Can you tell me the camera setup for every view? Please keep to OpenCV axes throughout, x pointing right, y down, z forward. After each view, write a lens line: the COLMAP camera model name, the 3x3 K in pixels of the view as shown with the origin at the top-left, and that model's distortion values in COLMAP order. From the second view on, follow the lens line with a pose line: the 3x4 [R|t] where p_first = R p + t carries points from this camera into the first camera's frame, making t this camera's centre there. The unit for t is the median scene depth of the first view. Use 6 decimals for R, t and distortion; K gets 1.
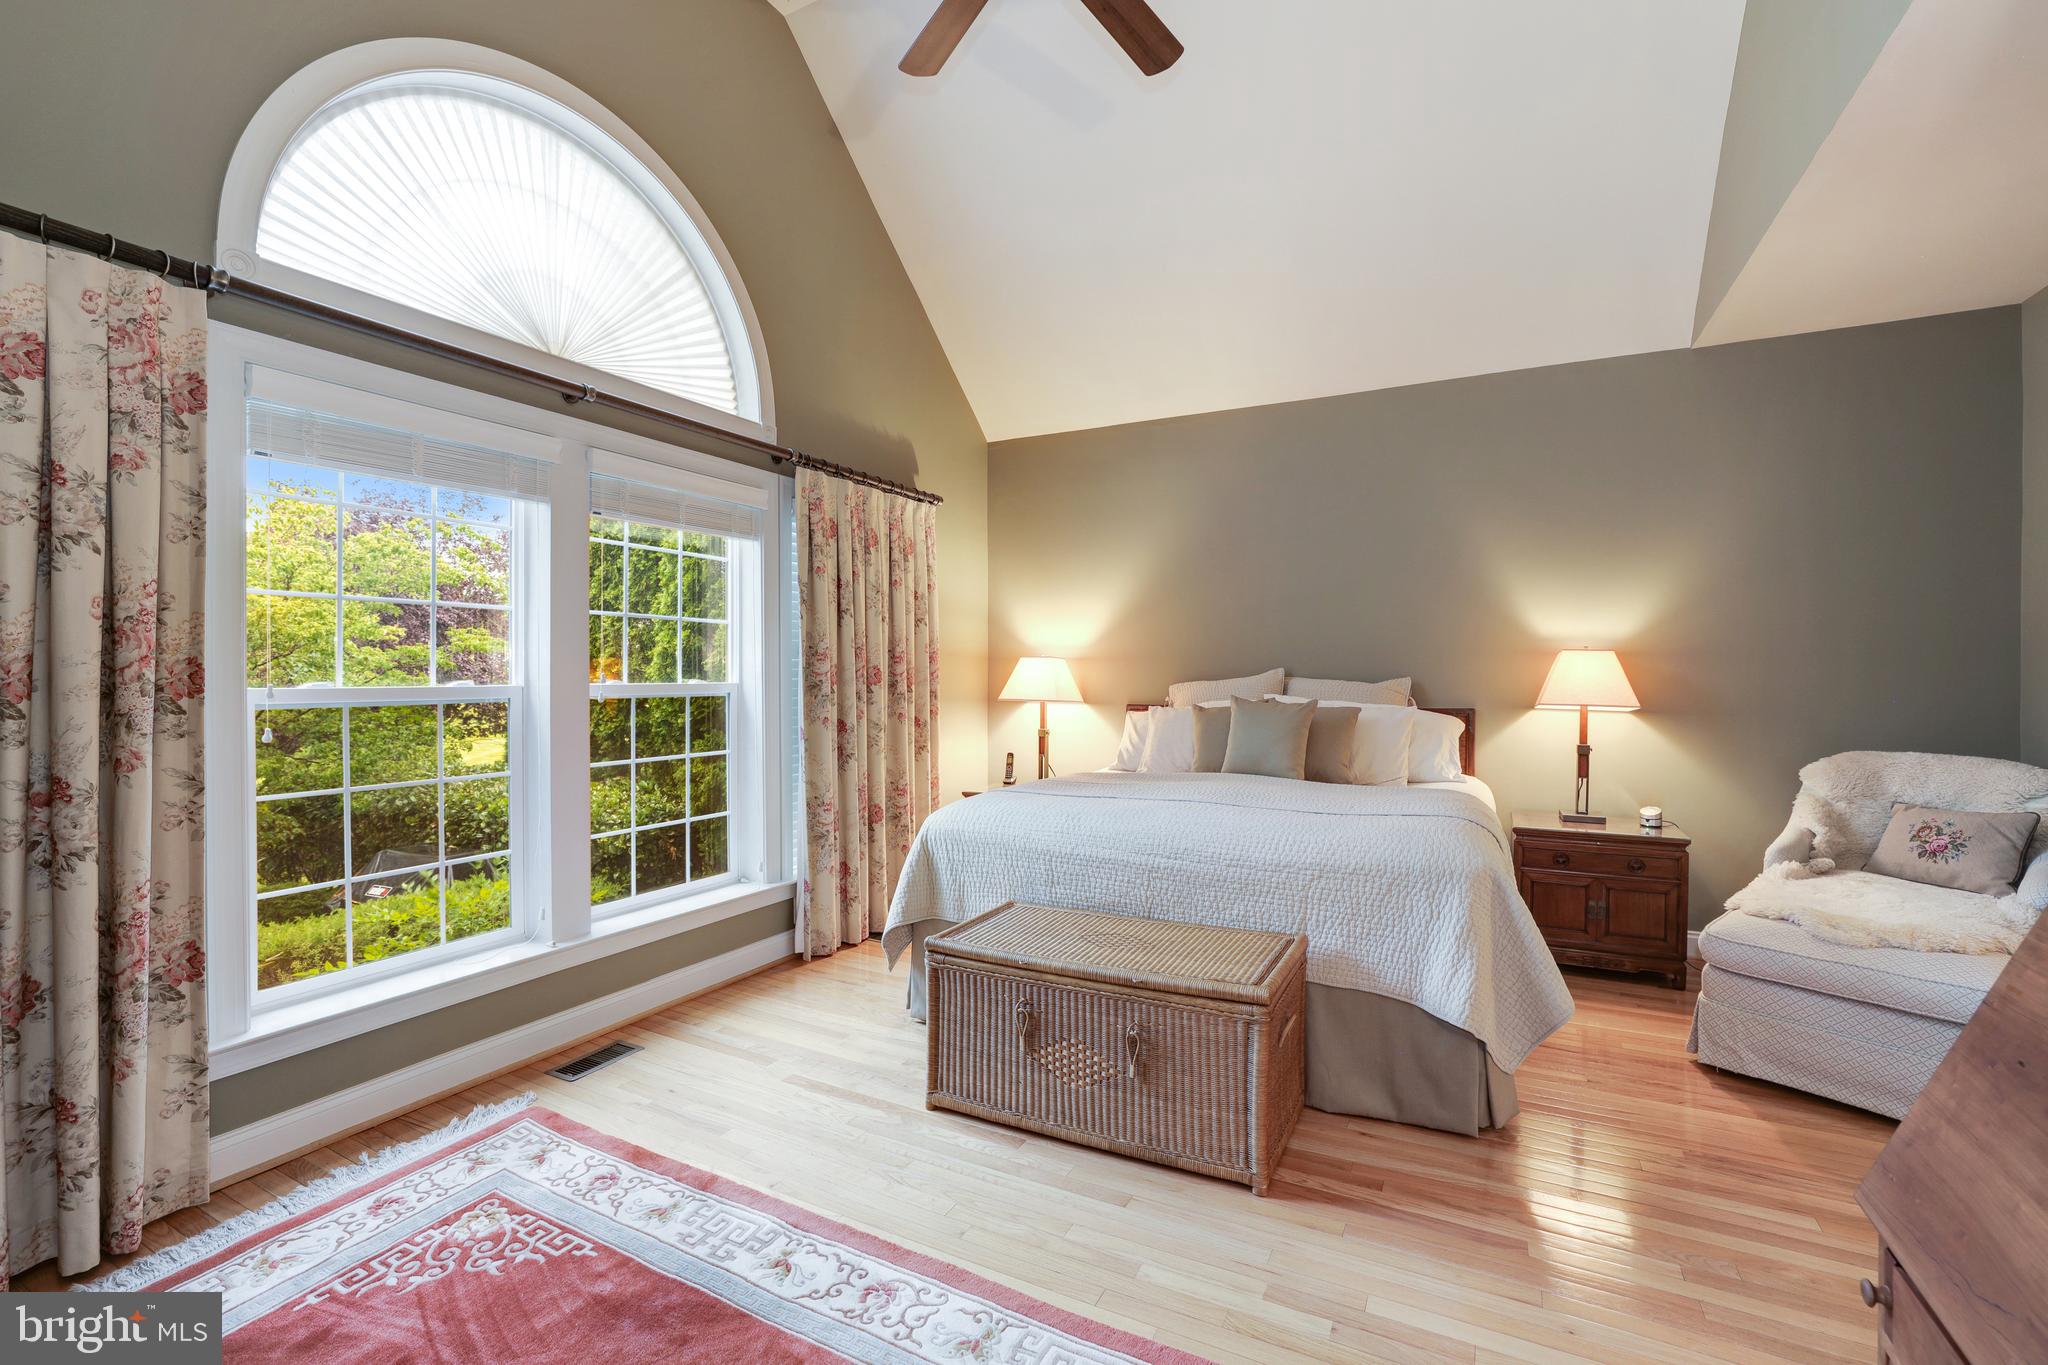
lens RADIAL K [[887.0, 0, 1024.9], [0, 887.0, 672.2], [0, 0, 1]] dist [-0.026433, 0.003498]
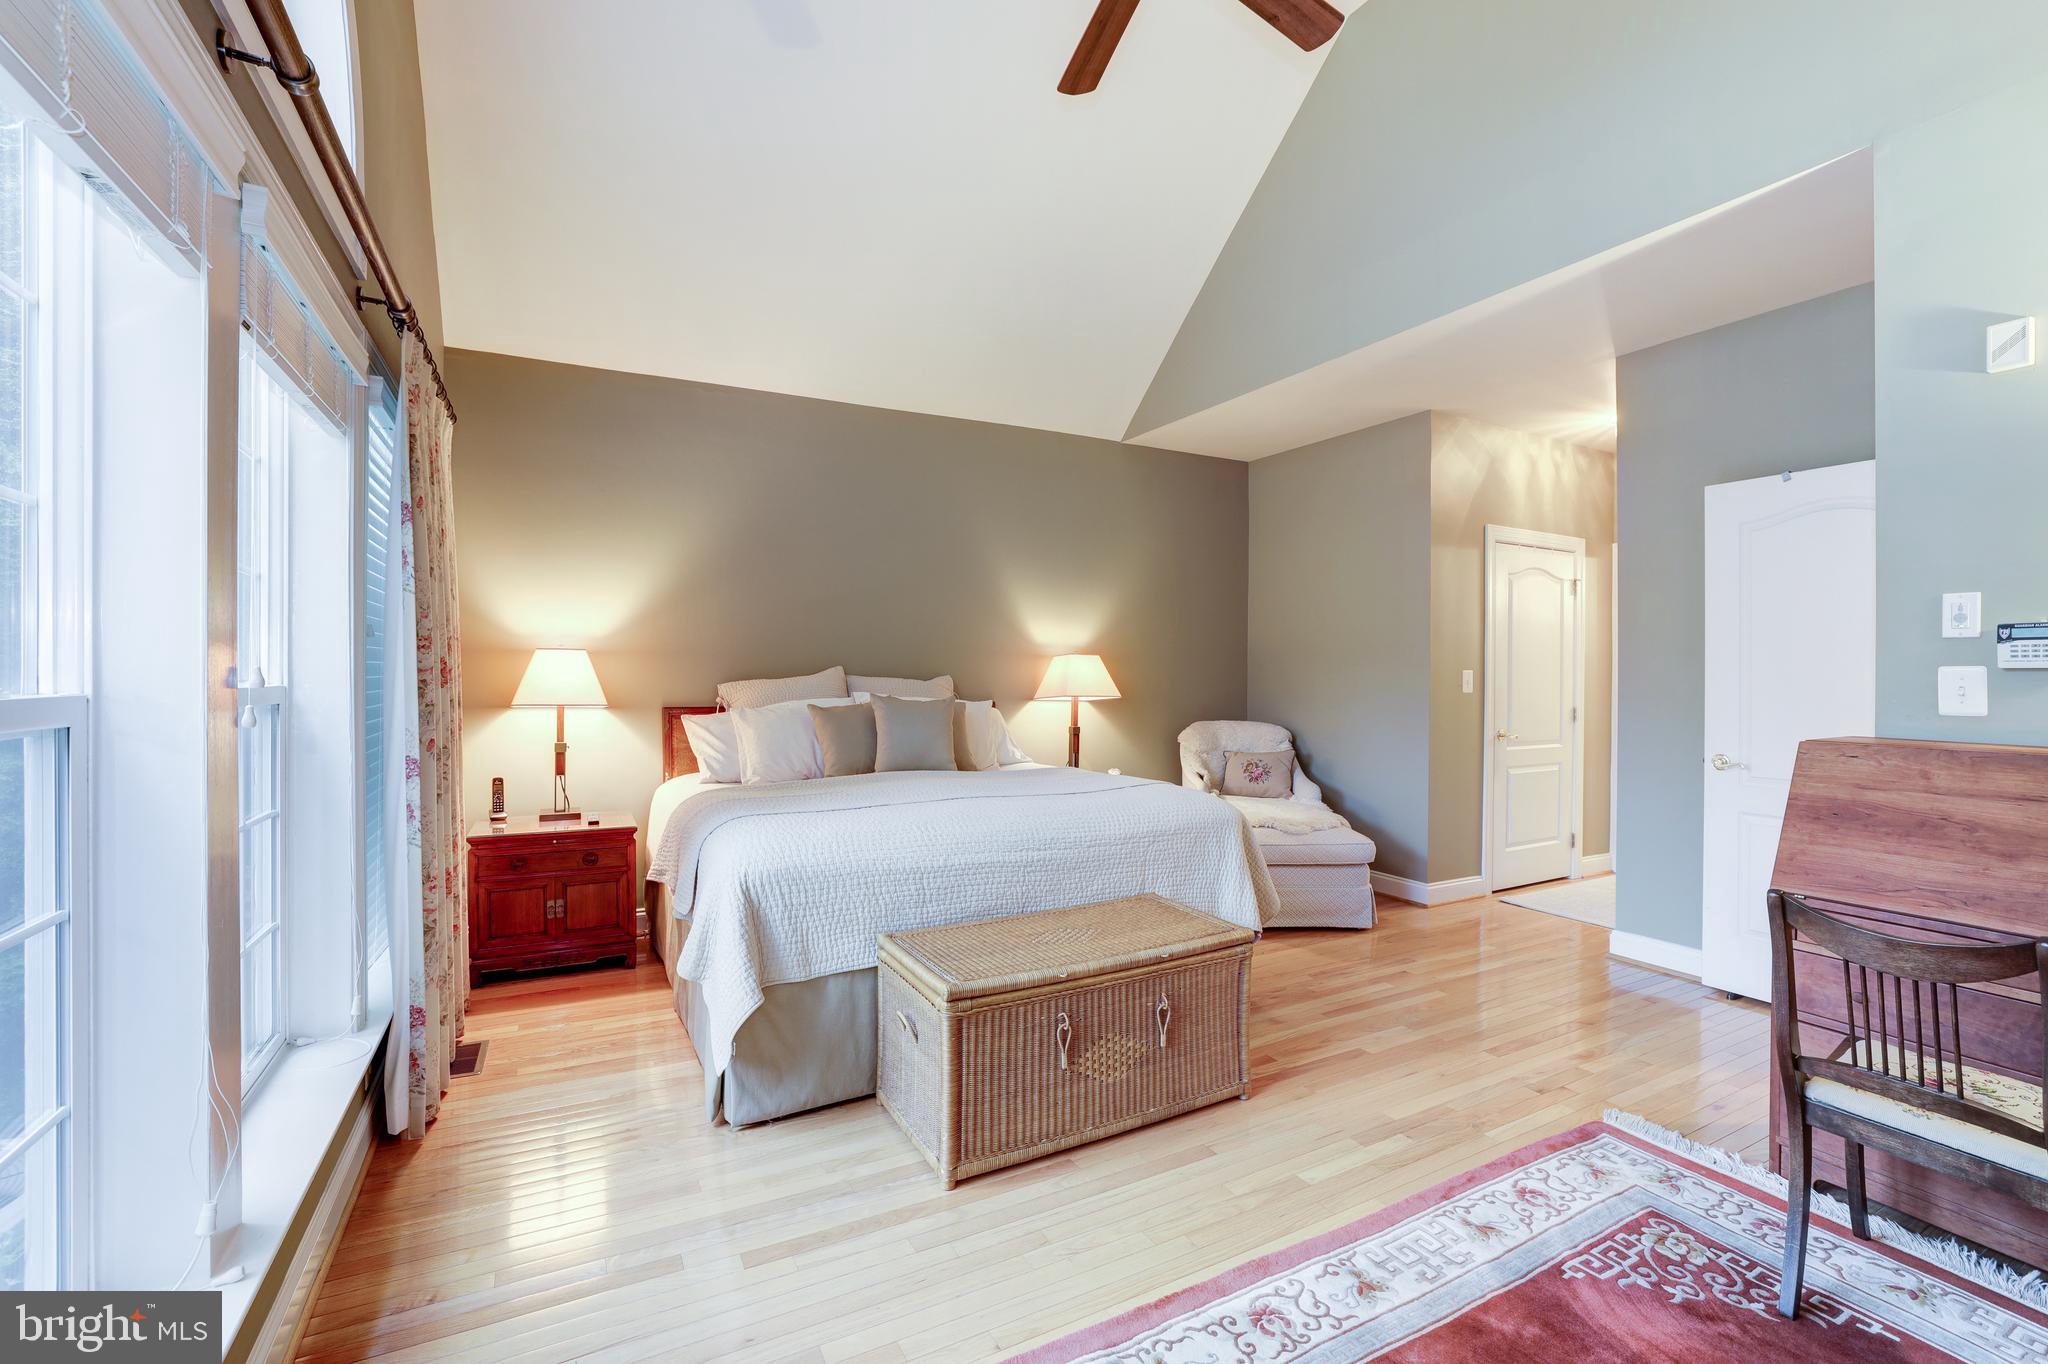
lens RADIAL K [[887.0, 0, 1019.3], [0, 887.0, 672.8], [0, 0, 1]] dist [-0.026433, 0.003498]
pose [[0.560586, 0.002472, 0.828093, -0.653965], [-0.004703, 0.999989, 0.000199, 0.002444], [-0.828083, -0.004006, 0.560591, 0.406918]]
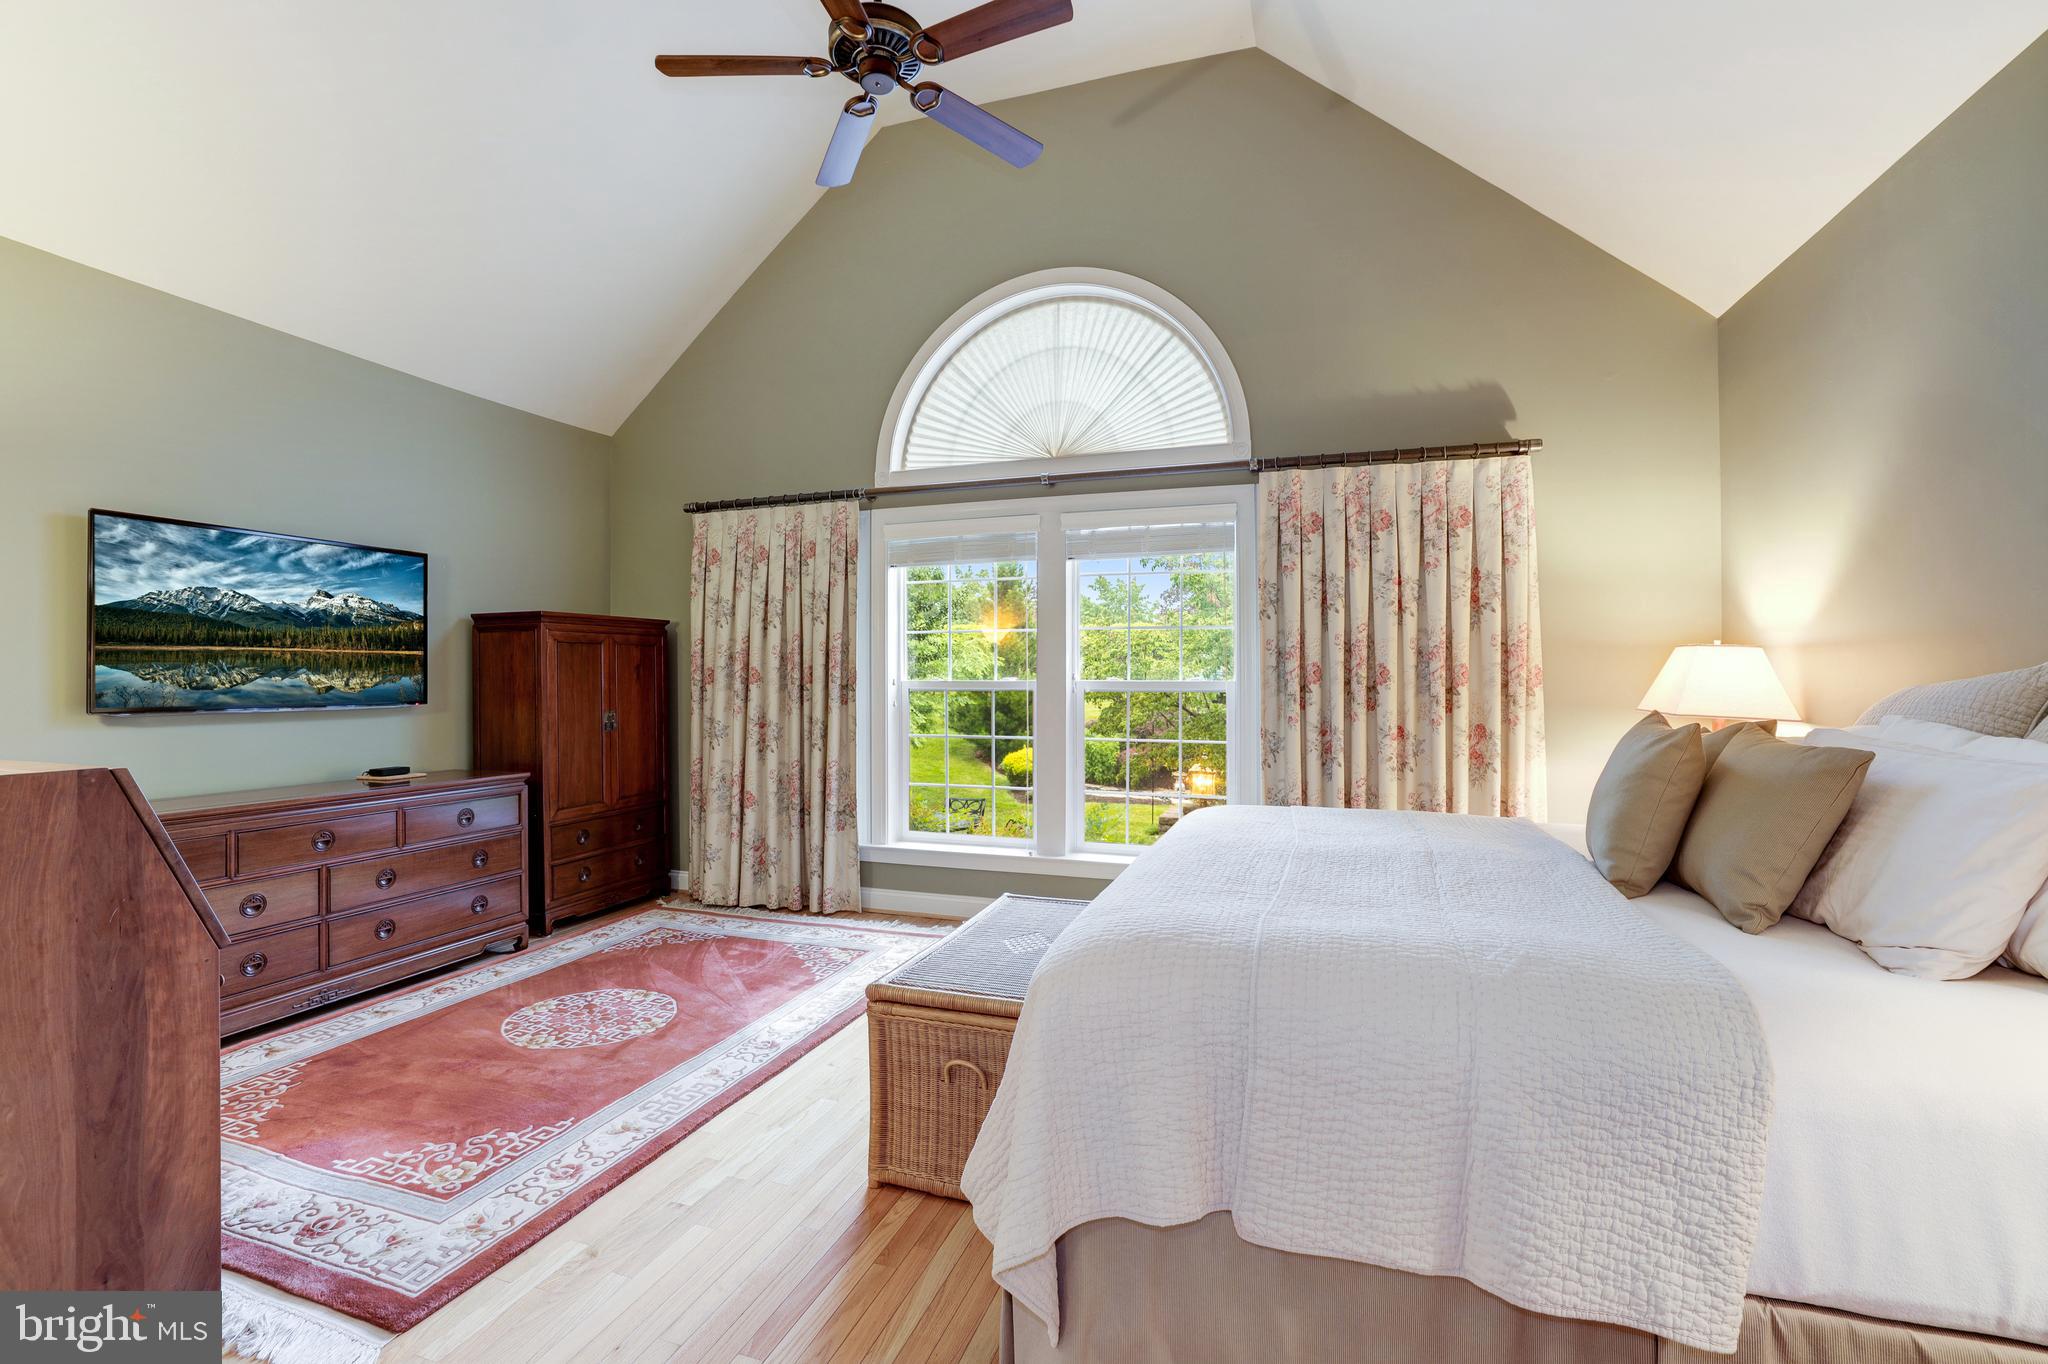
lens RADIAL K [[887.0, 0, 1032.7], [0, 887.0, 684.3], [0, 0, 1]] dist [-0.026433, 0.003498]
pose [[0.174631, 0.008062, -0.984601, 0.921913], [0.002775, 0.999958, 0.008680, 0.006881], [0.984630, -0.004248, 0.174601, 0.709677]]
